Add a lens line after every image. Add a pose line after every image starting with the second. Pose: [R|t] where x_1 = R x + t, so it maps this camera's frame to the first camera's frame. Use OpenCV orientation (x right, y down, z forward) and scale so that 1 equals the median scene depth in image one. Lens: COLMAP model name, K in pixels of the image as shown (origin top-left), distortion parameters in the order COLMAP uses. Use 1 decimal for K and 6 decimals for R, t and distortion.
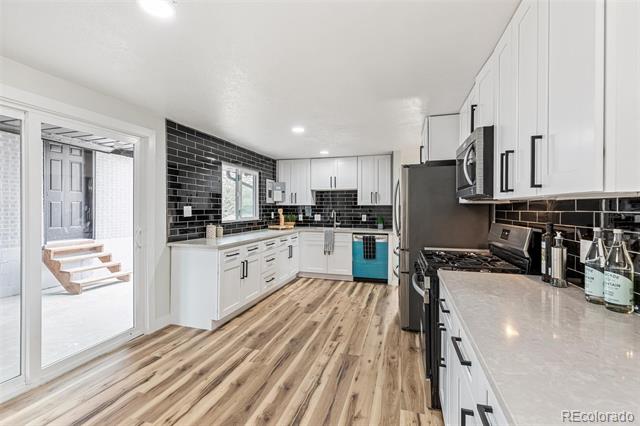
lens RADIAL K [[287.6, 0, 320.0], [0, 287.6, 213.0], [0, 0, 1]] dist [0.000291, 0.000012]
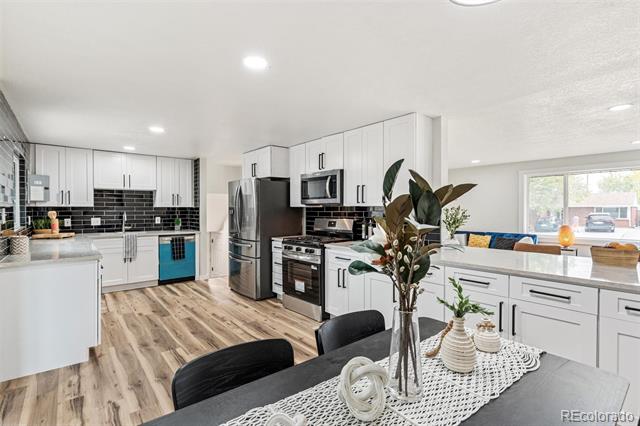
lens RADIAL K [[301.4, 0, 320.0], [0, 301.4, 213.0], [0, 0, 1]] dist [-0.012991, 0.000133]
pose [[0.546557, -0.011856, 0.837338, -0.643172], [0.015588, 0.999871, 0.003983, -0.003324], [-0.837277, 0.010876, 0.546671, -0.013943]]
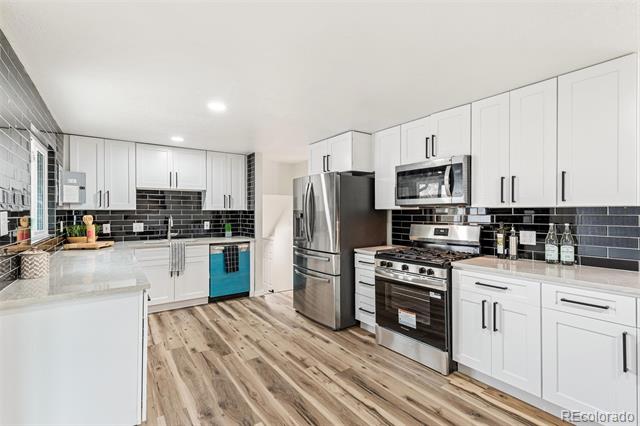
lens RADIAL K [[296.2, 0, 320.0], [0, 296.2, 213.0], [0, 0, 1]] dist [0.003072, 0.000207]
pose [[0.619174, -0.003669, 0.785246, -0.519734], [0.017164, 0.999813, -0.008863, -0.008445], [-0.785067, 0.018966, 0.619121, 0.341947]]
